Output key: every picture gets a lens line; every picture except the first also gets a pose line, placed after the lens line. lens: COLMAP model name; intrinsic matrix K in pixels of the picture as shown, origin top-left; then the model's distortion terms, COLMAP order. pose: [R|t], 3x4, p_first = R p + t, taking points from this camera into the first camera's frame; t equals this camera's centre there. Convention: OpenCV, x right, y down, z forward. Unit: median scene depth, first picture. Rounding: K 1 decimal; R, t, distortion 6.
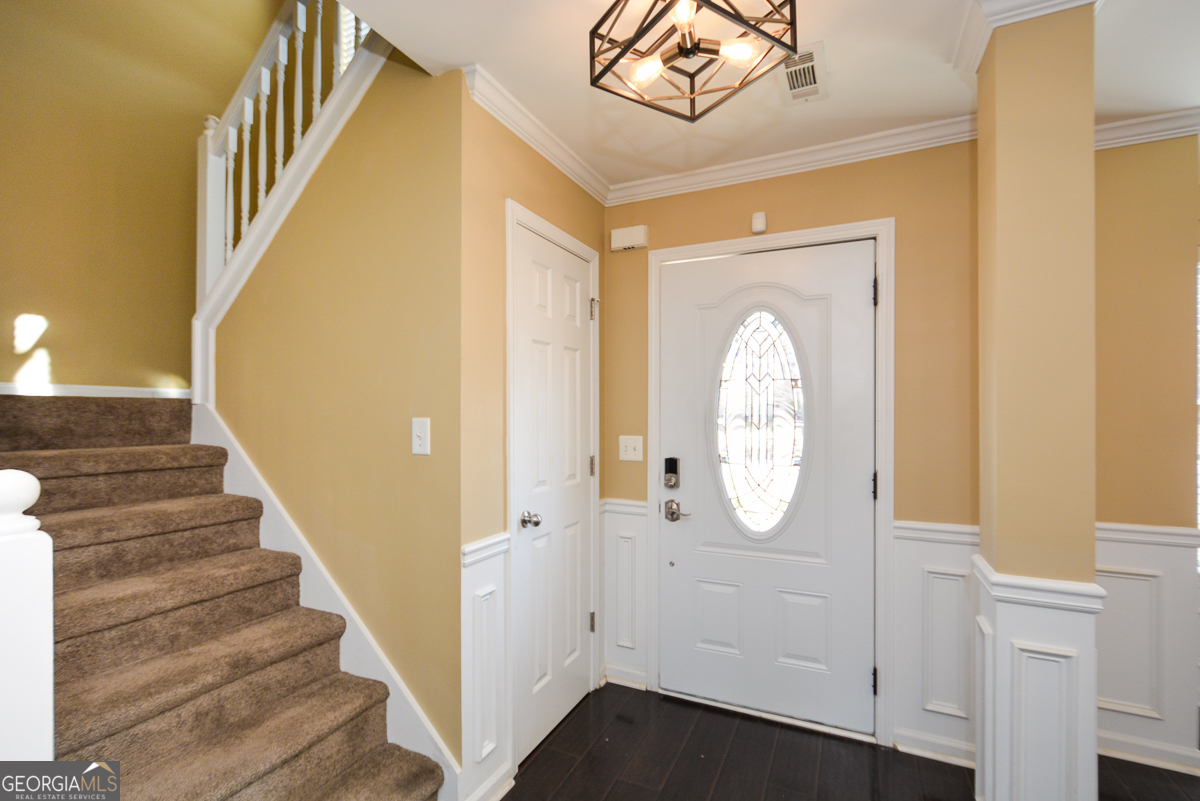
lens RADIAL K [[518.4, 0, 611.4], [0, 518.4, 419.9], [0, 0, 1]] dist [-0.001282, -0.000192]
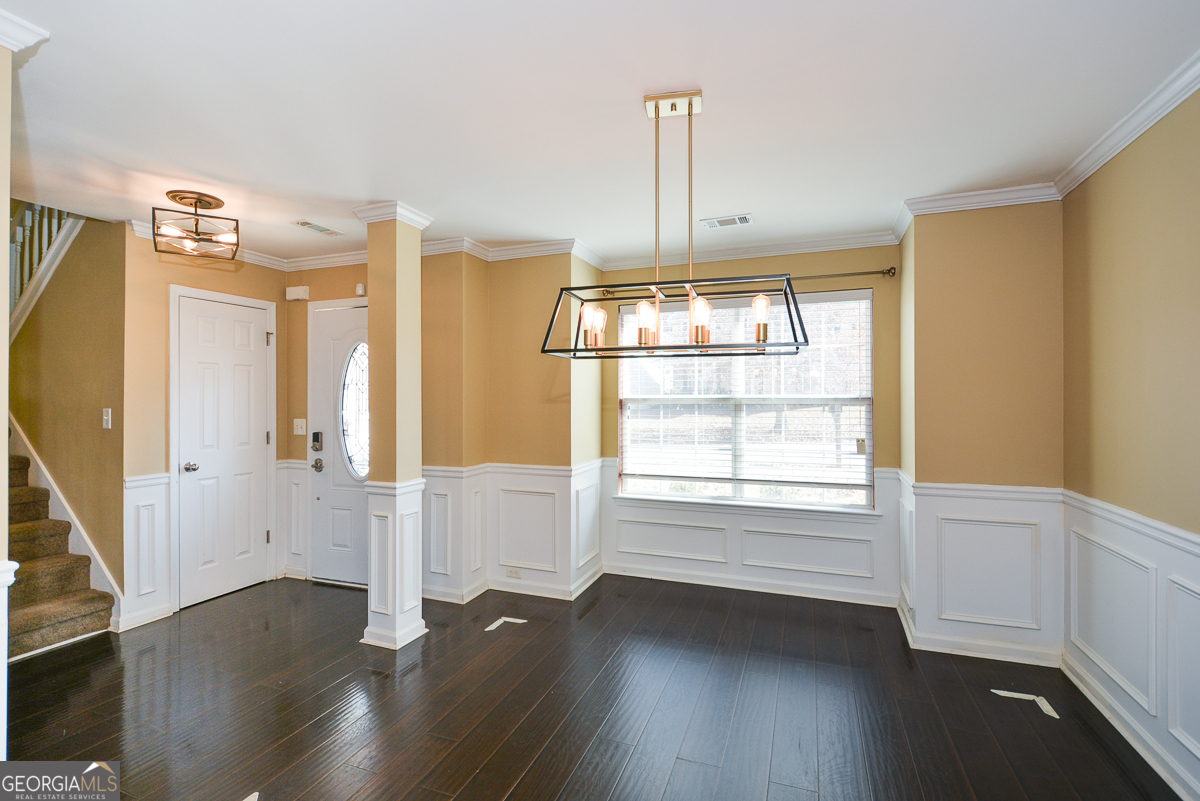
lens RADIAL K [[530.9, 0, 600.0], [0, 530.9, 400.5], [0, 0, 1]] dist [0.000115, 0.000114]
pose [[0.997383, 0.000017, 0.072294, 0.878793], [0.000447, 0.999979, -0.006407, -0.014153], [-0.072293, 0.006423, 0.997363, -0.711634]]
